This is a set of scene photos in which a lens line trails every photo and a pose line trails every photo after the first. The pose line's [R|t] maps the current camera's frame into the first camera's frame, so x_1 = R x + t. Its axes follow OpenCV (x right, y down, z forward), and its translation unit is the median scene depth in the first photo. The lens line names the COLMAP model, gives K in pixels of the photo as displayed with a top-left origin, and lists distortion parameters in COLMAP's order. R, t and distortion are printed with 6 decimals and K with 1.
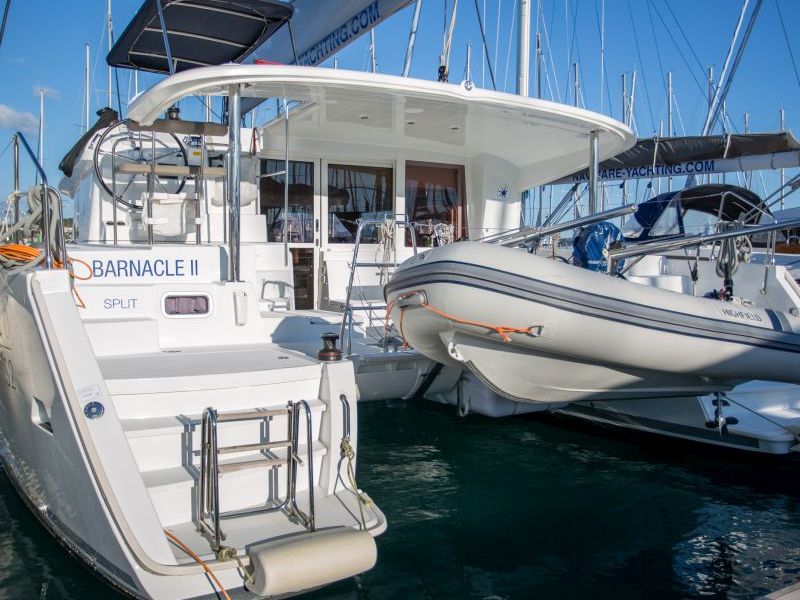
lens RADIAL K [[805.4, 0, 400.0], [0, 805.4, 300.0], [0, 0, 1]] dist [0.298202, 0.000808]
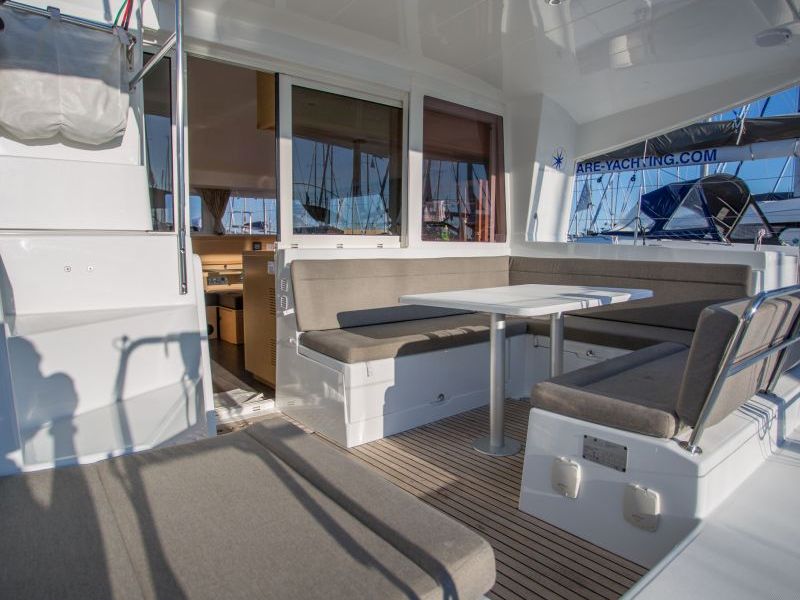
lens RADIAL K [[501.5, 0, 400.0], [0, 501.5, 300.0], [0, 0, 1]] dist [-0.061056, 0.002171]
pose [[0.987789, -0.036160, 0.151543, -0.060878], [0.031482, 0.998954, 0.033155, -0.029670], [-0.152583, -0.027979, 0.987894, 0.543693]]
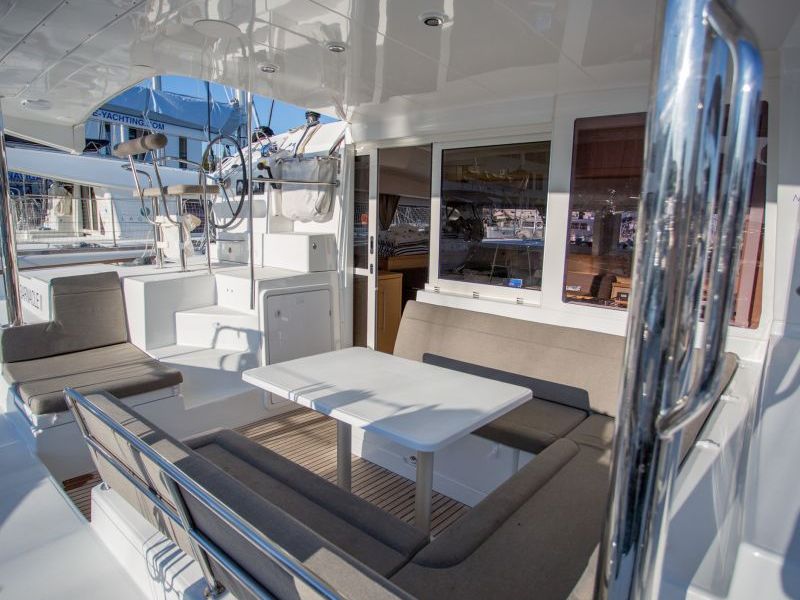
lens RADIAL K [[524.5, 0, 400.0], [0, 524.5, 300.0], [0, 0, 1]] dist [-0.038967, 0.002797]
pose [[0.287167, 0.141863, -0.947317, 0.235185], [-0.081698, 0.988996, 0.123338, -0.083553], [0.954390, 0.041976, 0.295597, 0.699272]]
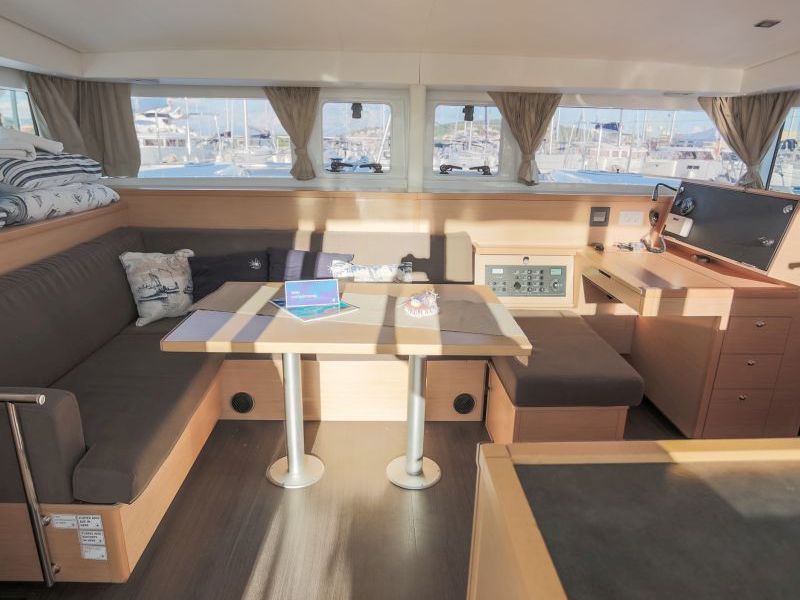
lens RADIAL K [[524.7, 0, 400.0], [0, 524.7, 300.0], [0, 0, 1]] dist [-0.078866, 0.030289]
pose [[0.879986, 0.131378, -0.456470, -0.092277], [-0.031174, 0.974891, 0.220489, -0.087003], [0.473976, -0.179797, 0.861986, 0.810468]]
